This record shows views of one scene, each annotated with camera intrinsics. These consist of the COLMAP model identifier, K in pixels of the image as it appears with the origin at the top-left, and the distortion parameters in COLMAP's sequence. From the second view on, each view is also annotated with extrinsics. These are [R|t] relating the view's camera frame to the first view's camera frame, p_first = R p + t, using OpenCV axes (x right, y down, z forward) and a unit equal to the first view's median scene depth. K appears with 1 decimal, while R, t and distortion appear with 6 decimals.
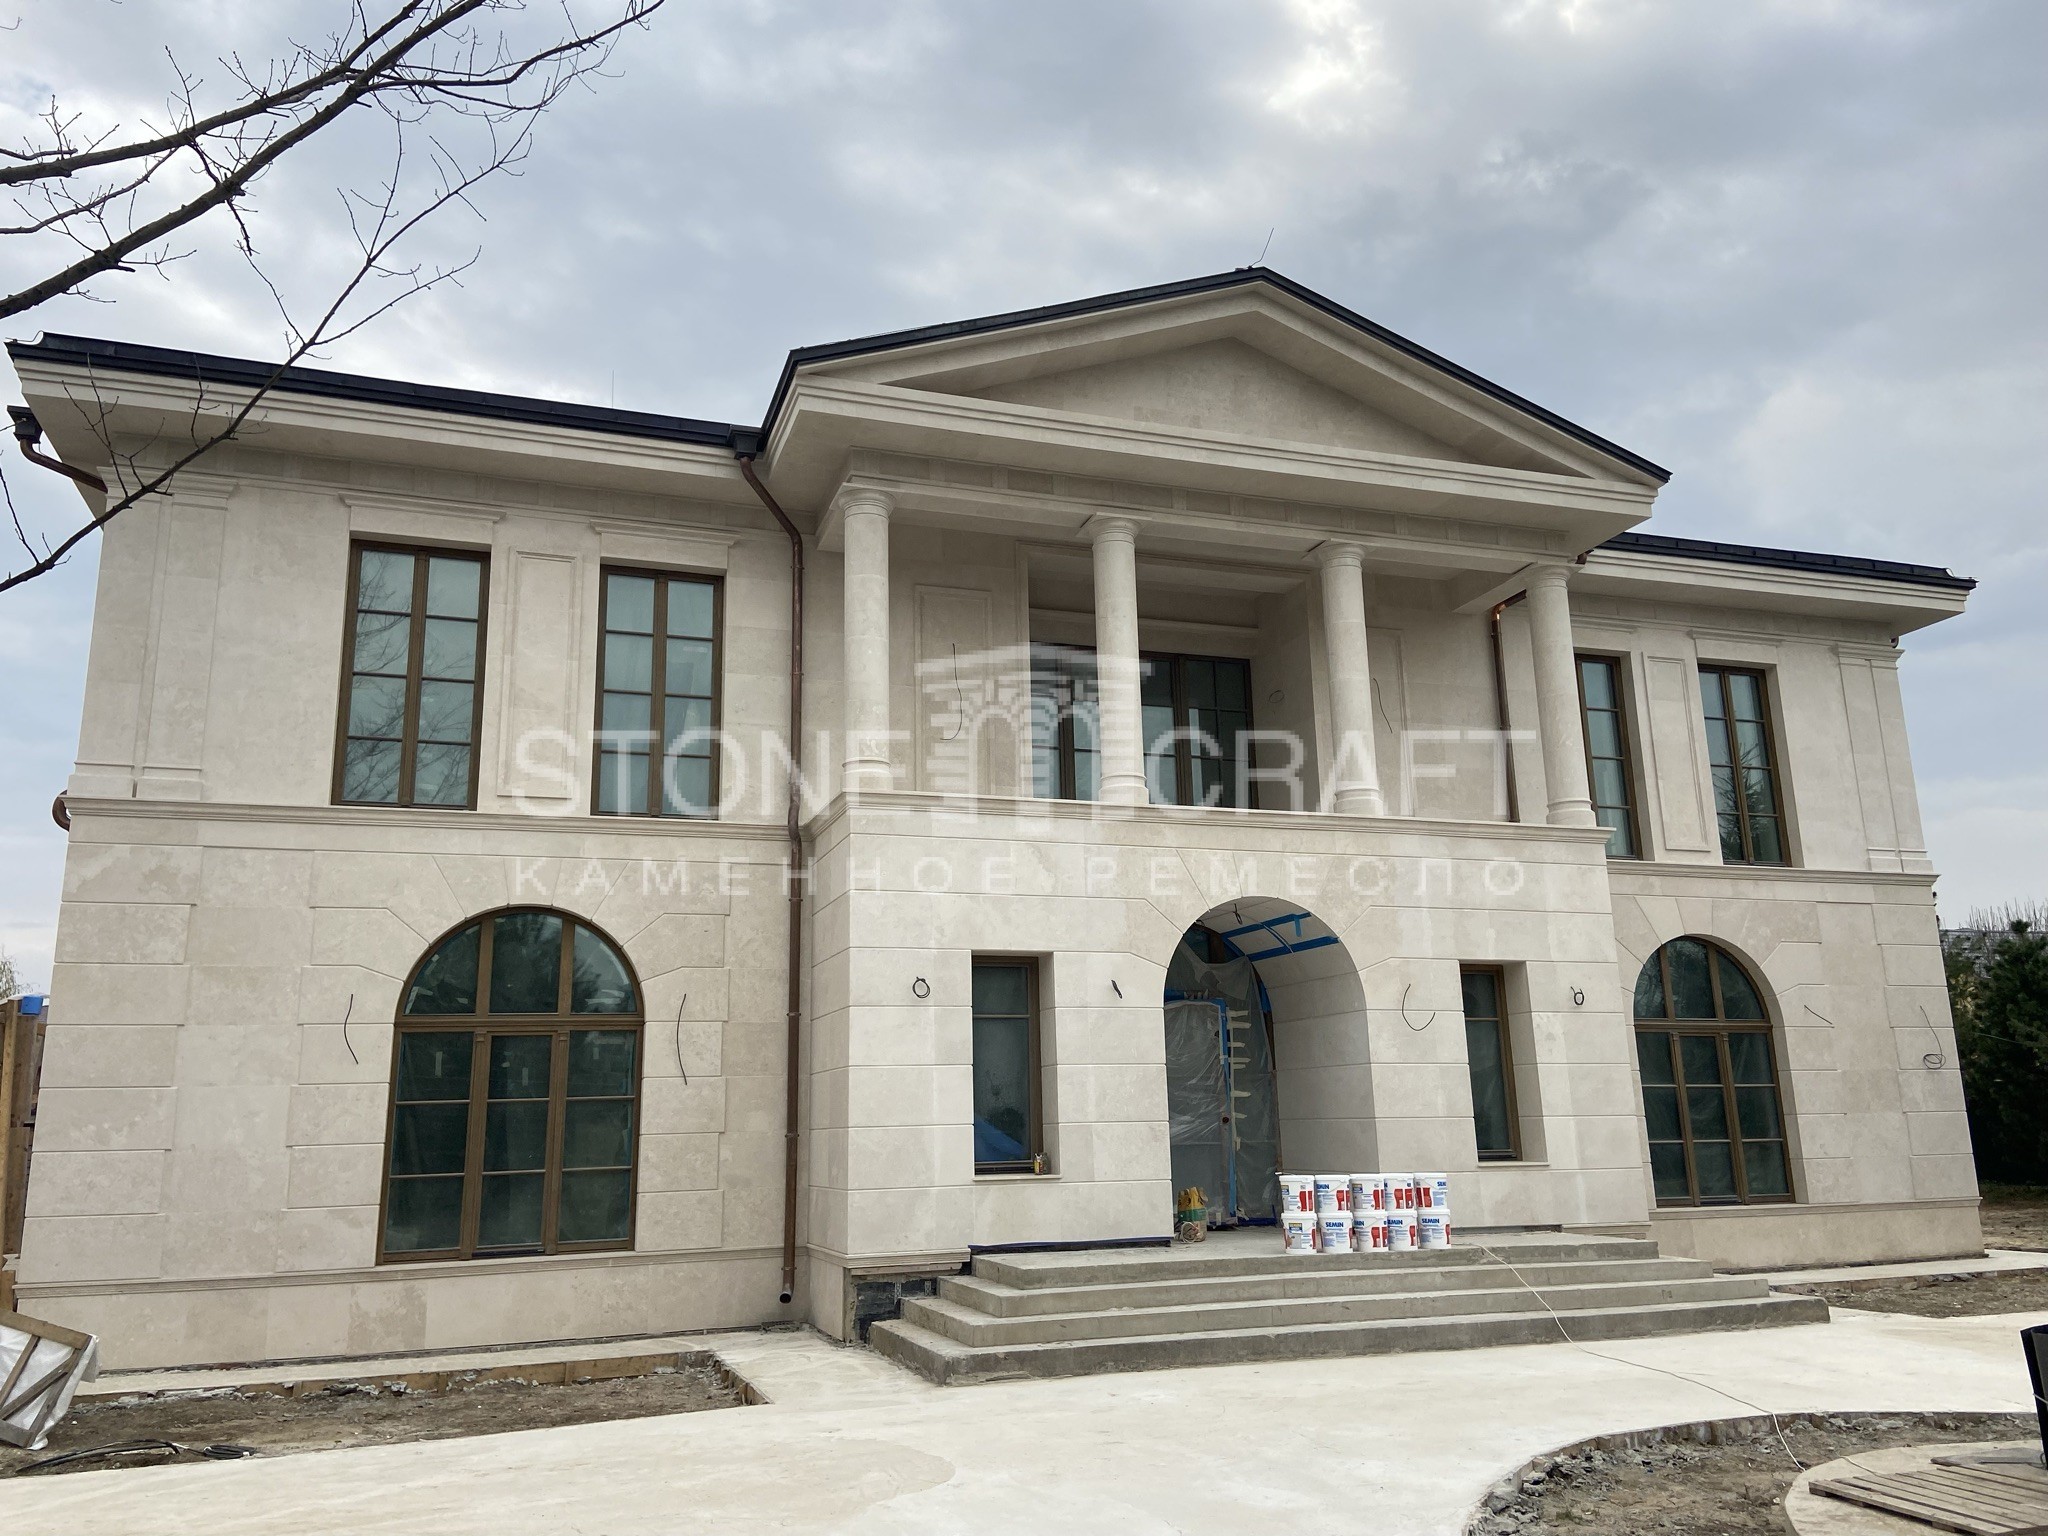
lens RADIAL K [[1535.6, 0, 1024.0], [0, 1535.6, 768.0], [0, 0, 1]] dist [0.130222, -0.172773]
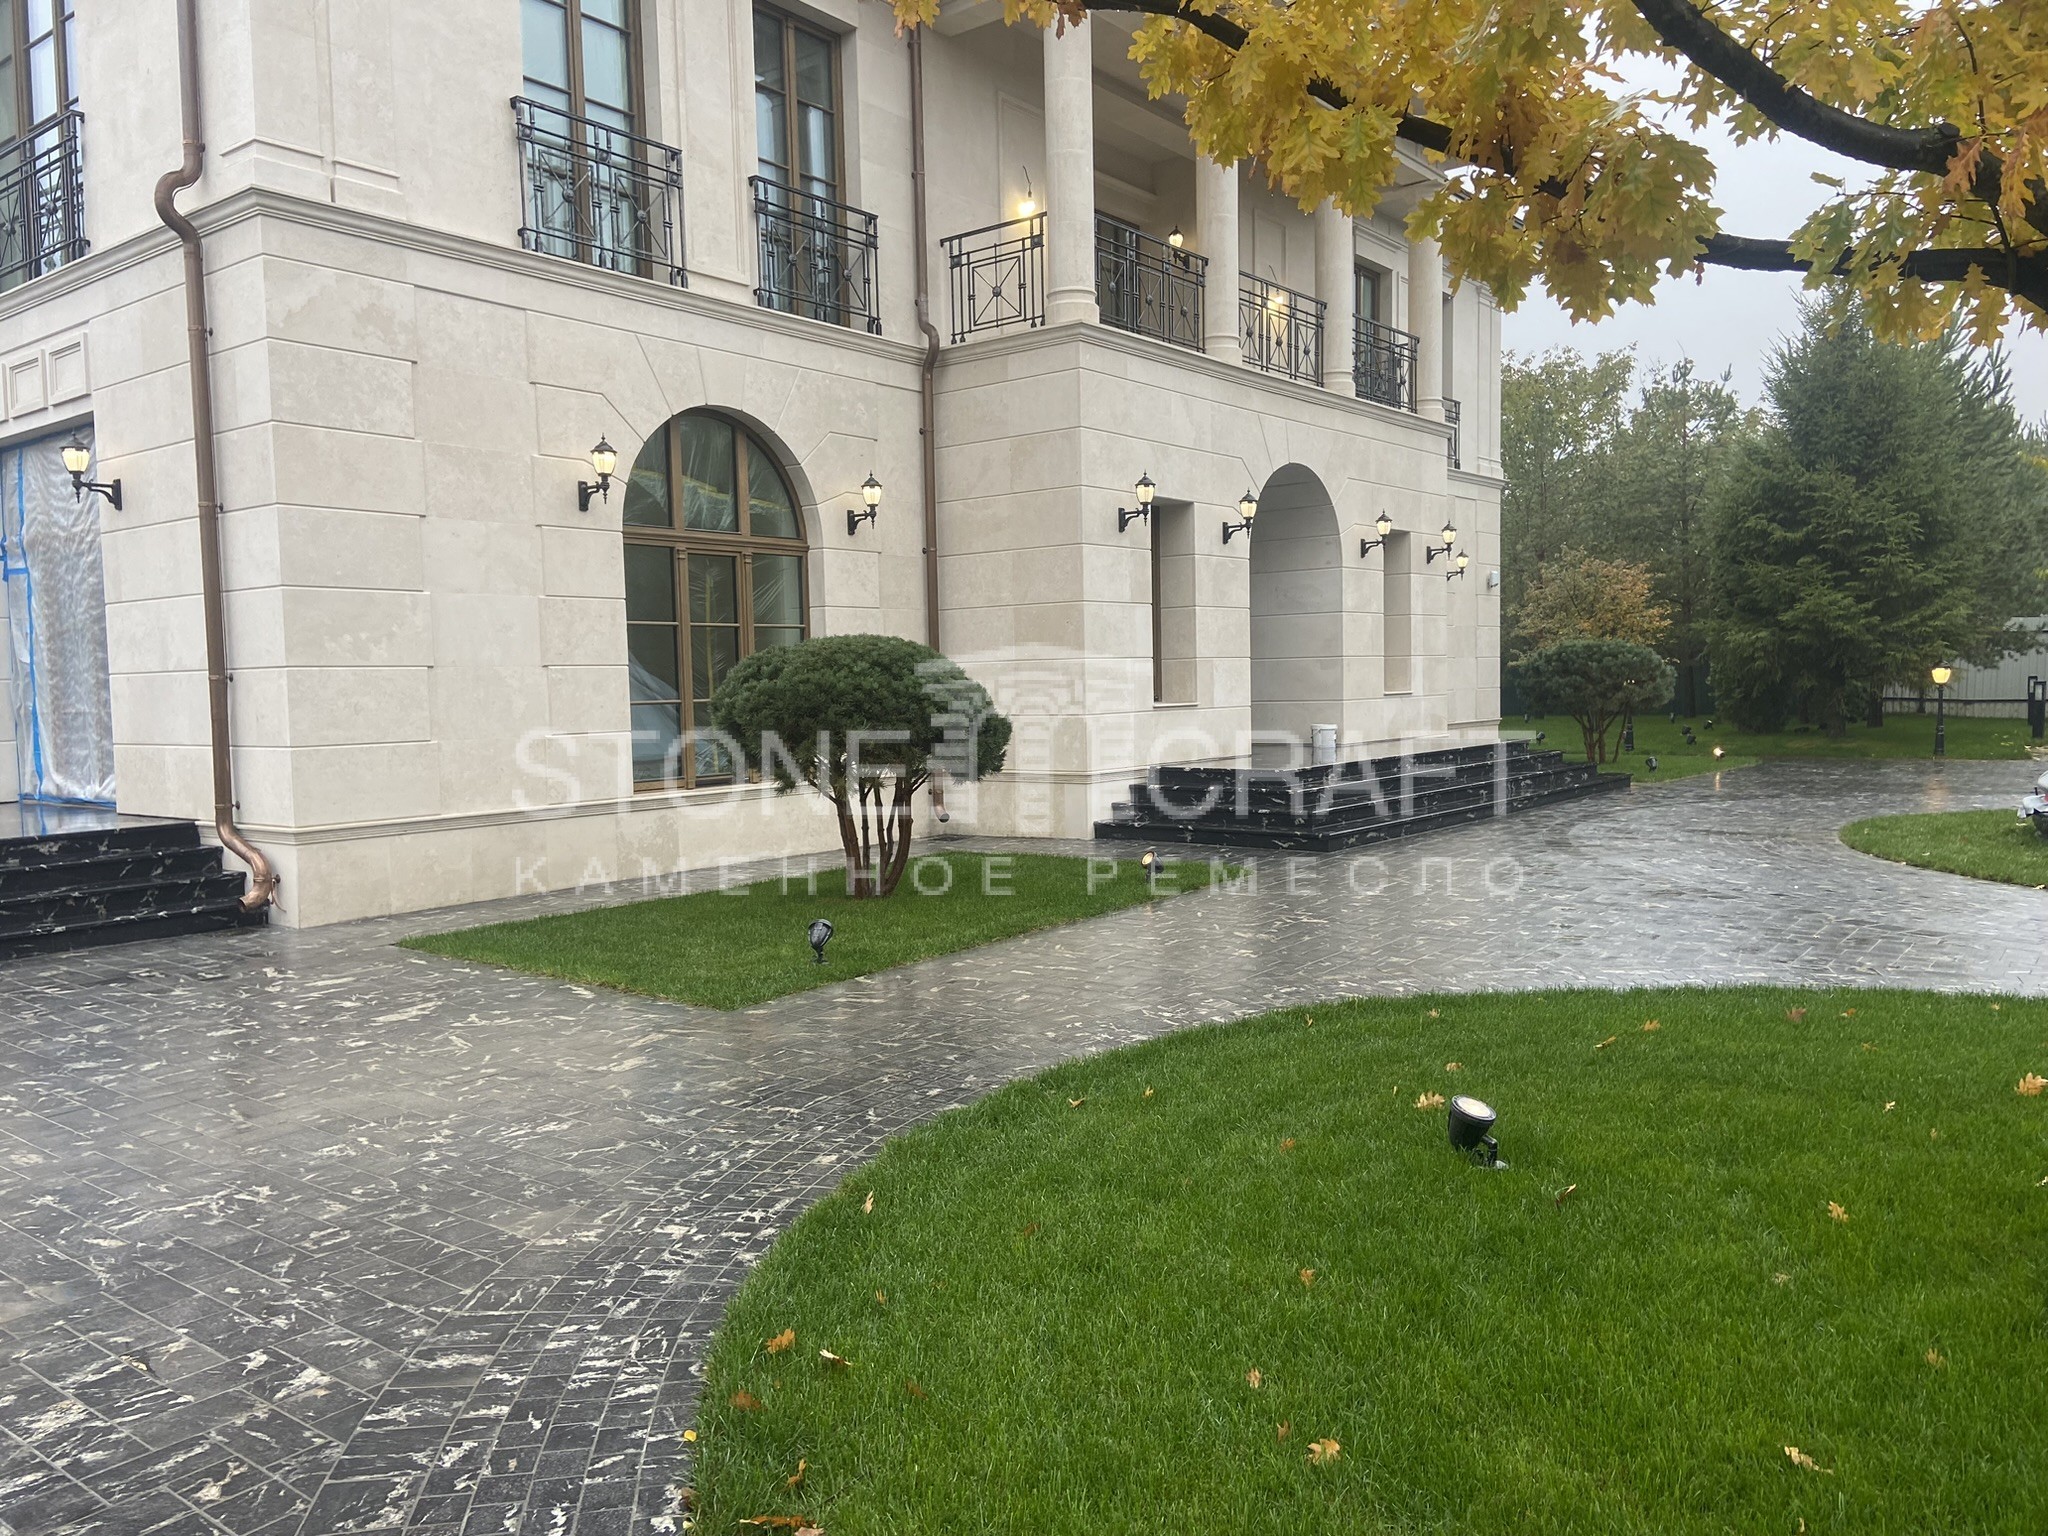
lens RADIAL K [[1530.3, 0, 999.9], [0, 1530.3, 771.7], [0, 0, 1]] dist [0.132376, -0.164597]
pose [[0.844038, -0.029038, 0.535496, -0.640224], [-0.117807, 0.964103, 0.237964, 0.058280], [-0.523183, -0.263936, 0.810319, 0.147187]]
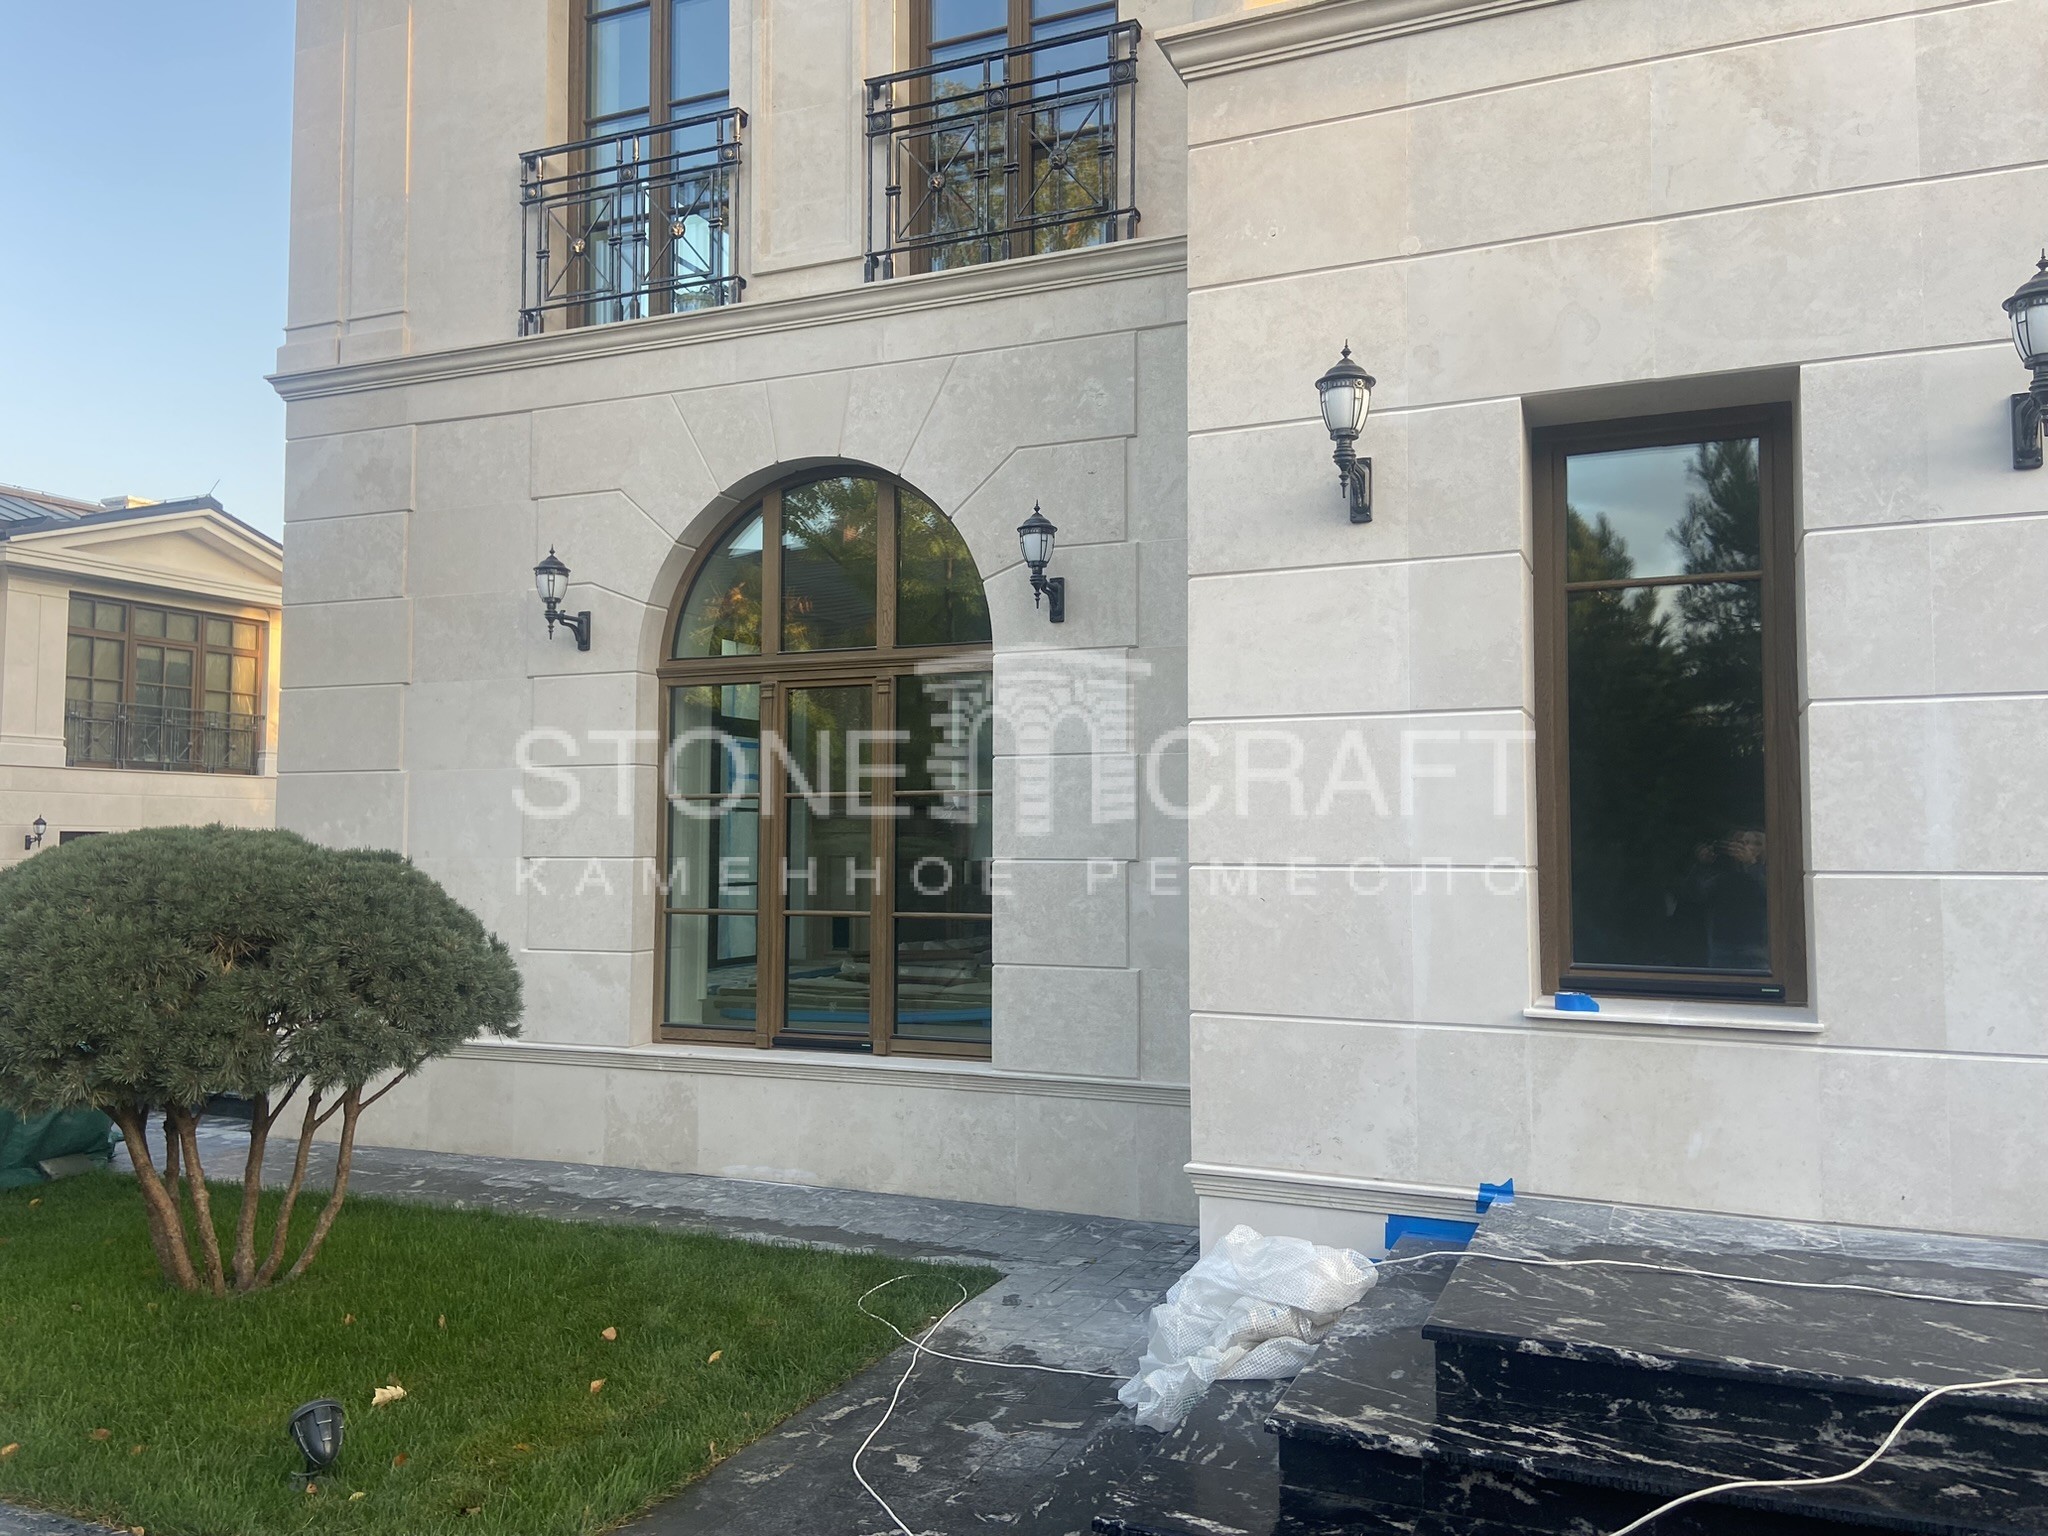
lens RADIAL K [[1538.9, 0, 1021.8], [0, 1538.9, 753.4], [0, 0, 1]] dist [0.136863, -0.172854]
pose [[0.734403, -0.016775, -0.678506, 0.118112], [0.135990, 0.983059, 0.122889, 0.130318], [0.664950, -0.182521, 0.724243, 0.601887]]
